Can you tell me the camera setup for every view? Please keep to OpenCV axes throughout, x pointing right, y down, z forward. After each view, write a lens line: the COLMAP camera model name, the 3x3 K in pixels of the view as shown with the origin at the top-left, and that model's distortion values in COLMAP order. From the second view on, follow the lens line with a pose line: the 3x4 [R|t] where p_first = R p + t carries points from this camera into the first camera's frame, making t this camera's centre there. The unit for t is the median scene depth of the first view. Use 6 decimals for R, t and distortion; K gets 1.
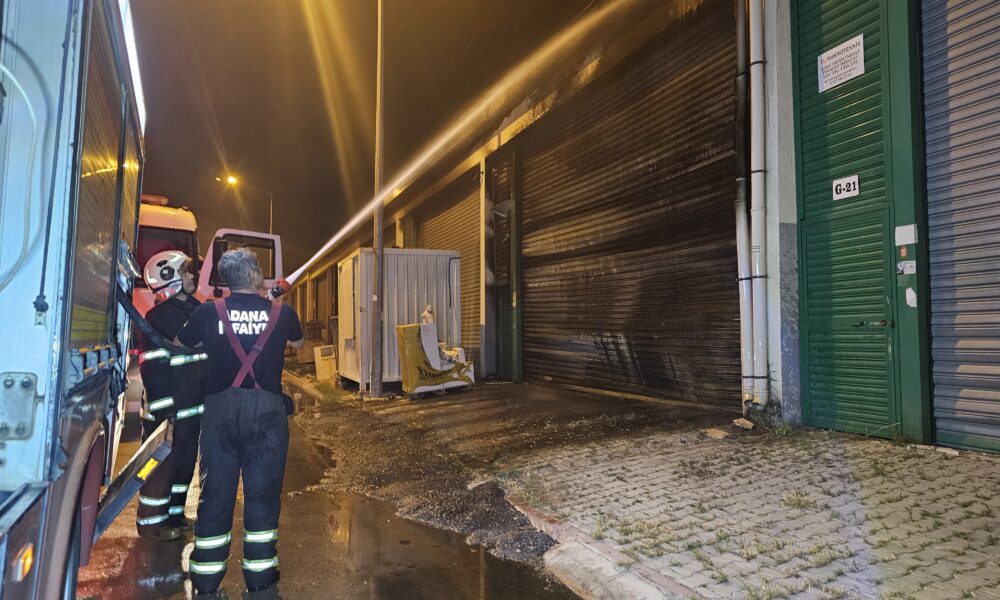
lens RADIAL K [[654.5, 0, 497.6], [0, 654.5, 300.5], [0, 0, 1]] dist [0.054160, -0.037340]
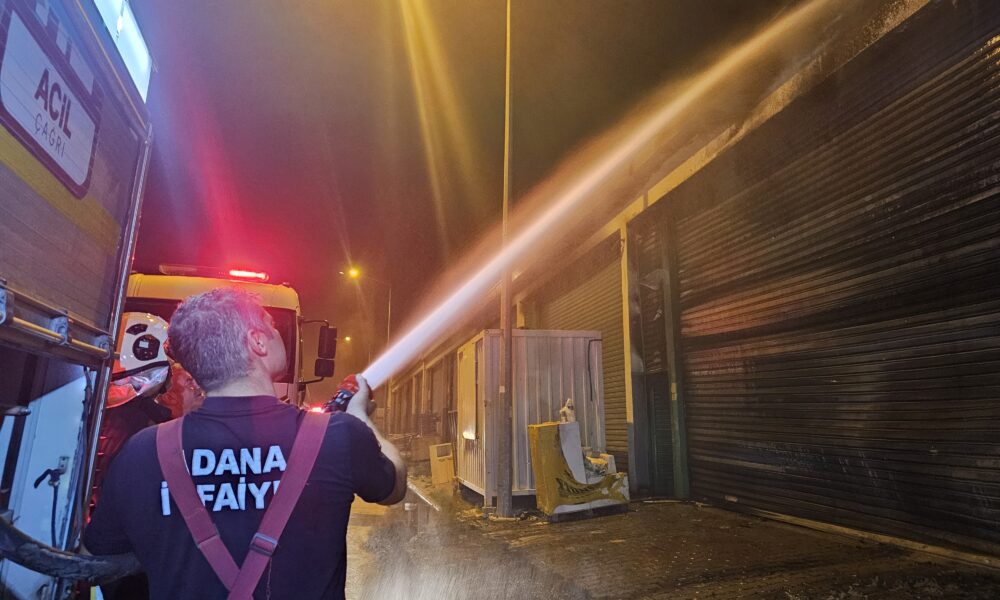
lens RADIAL K [[654.5, 0, 499.3], [0, 654.5, 296.7], [0, 0, 1]] dist [0.054160, -0.037340]
pose [[0.986134, -0.023871, -0.164225, -0.054336], [0.000313, 0.989866, -0.142005, -0.002297], [0.165951, 0.139985, 0.976148, 0.186087]]
